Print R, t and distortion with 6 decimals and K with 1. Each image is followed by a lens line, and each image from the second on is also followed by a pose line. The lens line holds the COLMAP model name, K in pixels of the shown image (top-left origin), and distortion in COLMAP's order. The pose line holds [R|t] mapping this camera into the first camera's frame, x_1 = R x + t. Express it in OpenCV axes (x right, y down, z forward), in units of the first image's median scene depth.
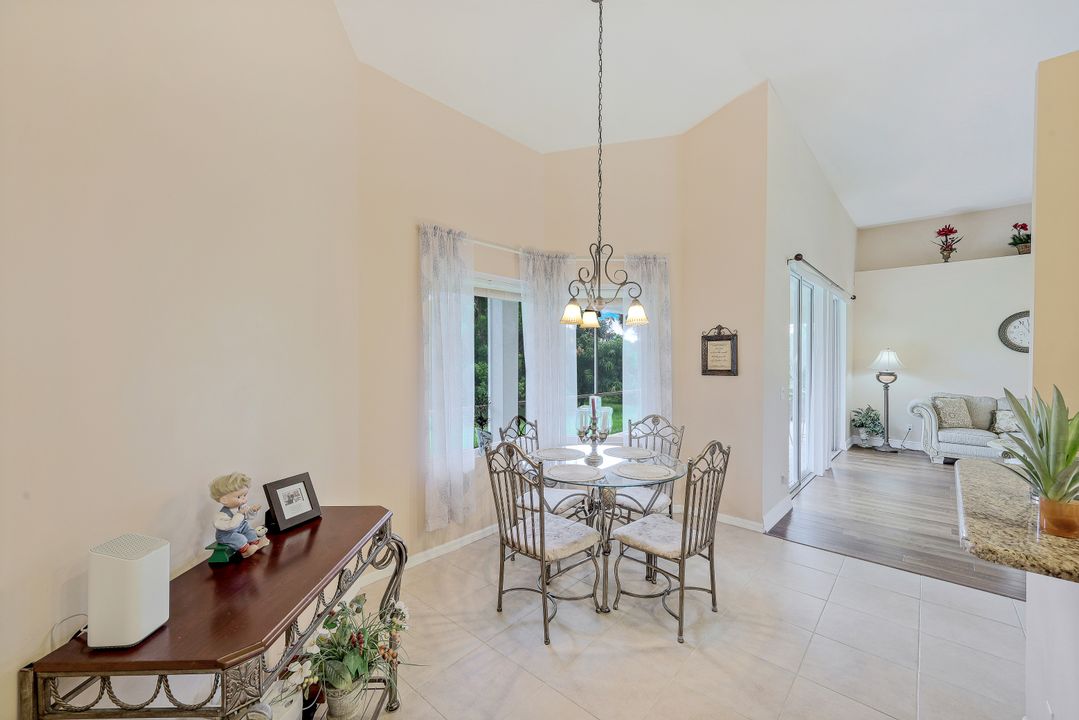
lens RADIAL K [[441.5, 0, 538.3], [0, 441.5, 358.0], [0, 0, 1]] dist [0.002976, 0.000187]
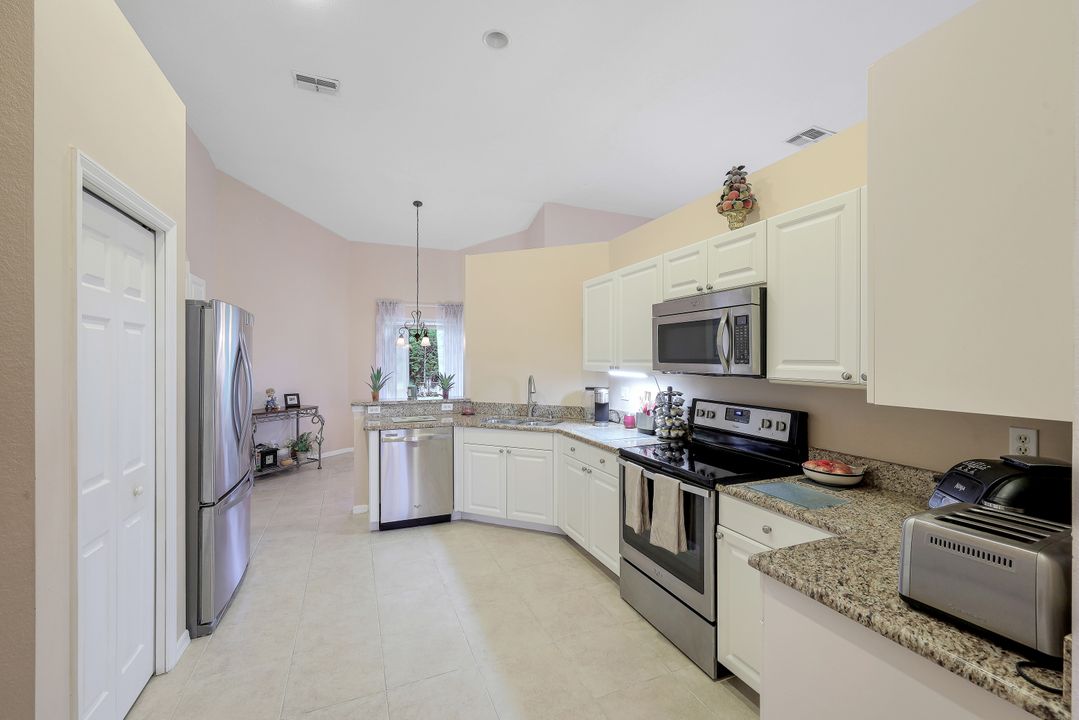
lens RADIAL K [[441.5, 0, 538.3], [0, 441.5, 358.0], [0, 0, 1]] dist [0.002976, 0.000187]
pose [[0.903340, -0.000838, -0.428925, 1.488642], [-0.000065, 0.999998, -0.002090, -0.002119], [0.428926, 0.001915, 0.903338, -0.726993]]
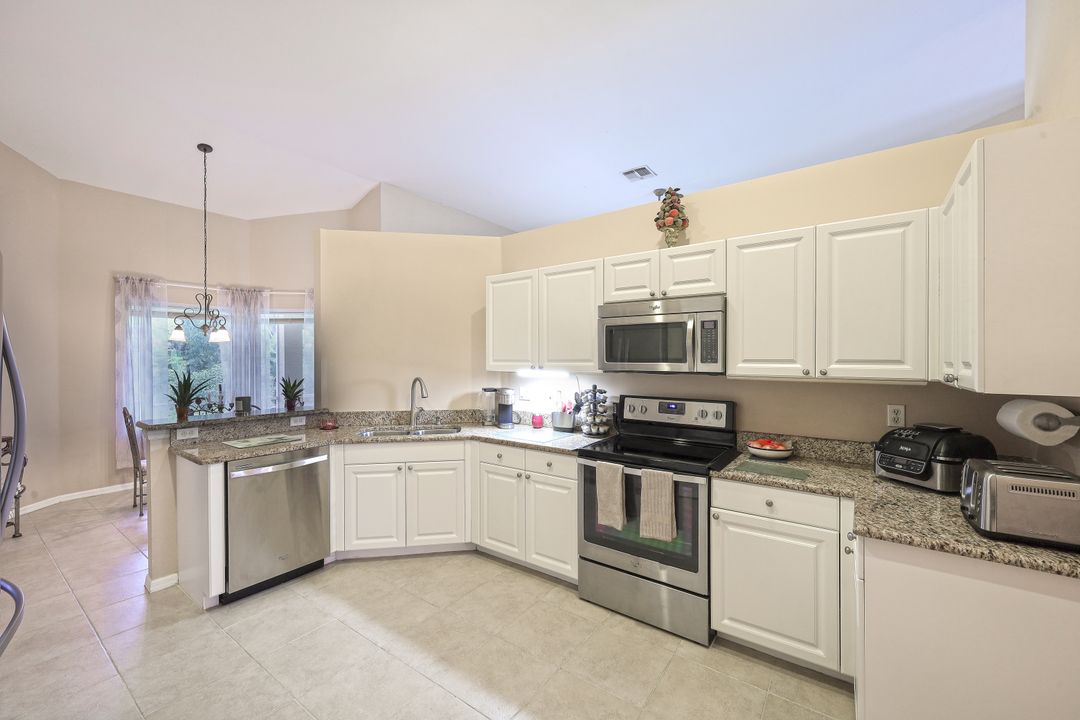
lens RADIAL K [[435.4, 0, 534.8], [0, 435.4, 358.5], [0, 0, 1]] dist [0.001326, 0.000430]
pose [[0.995136, -0.002912, 0.098468, 1.077650], [0.002696, 0.999994, 0.002322, -0.004963], [-0.098474, -0.002045, 0.995138, -0.708206]]
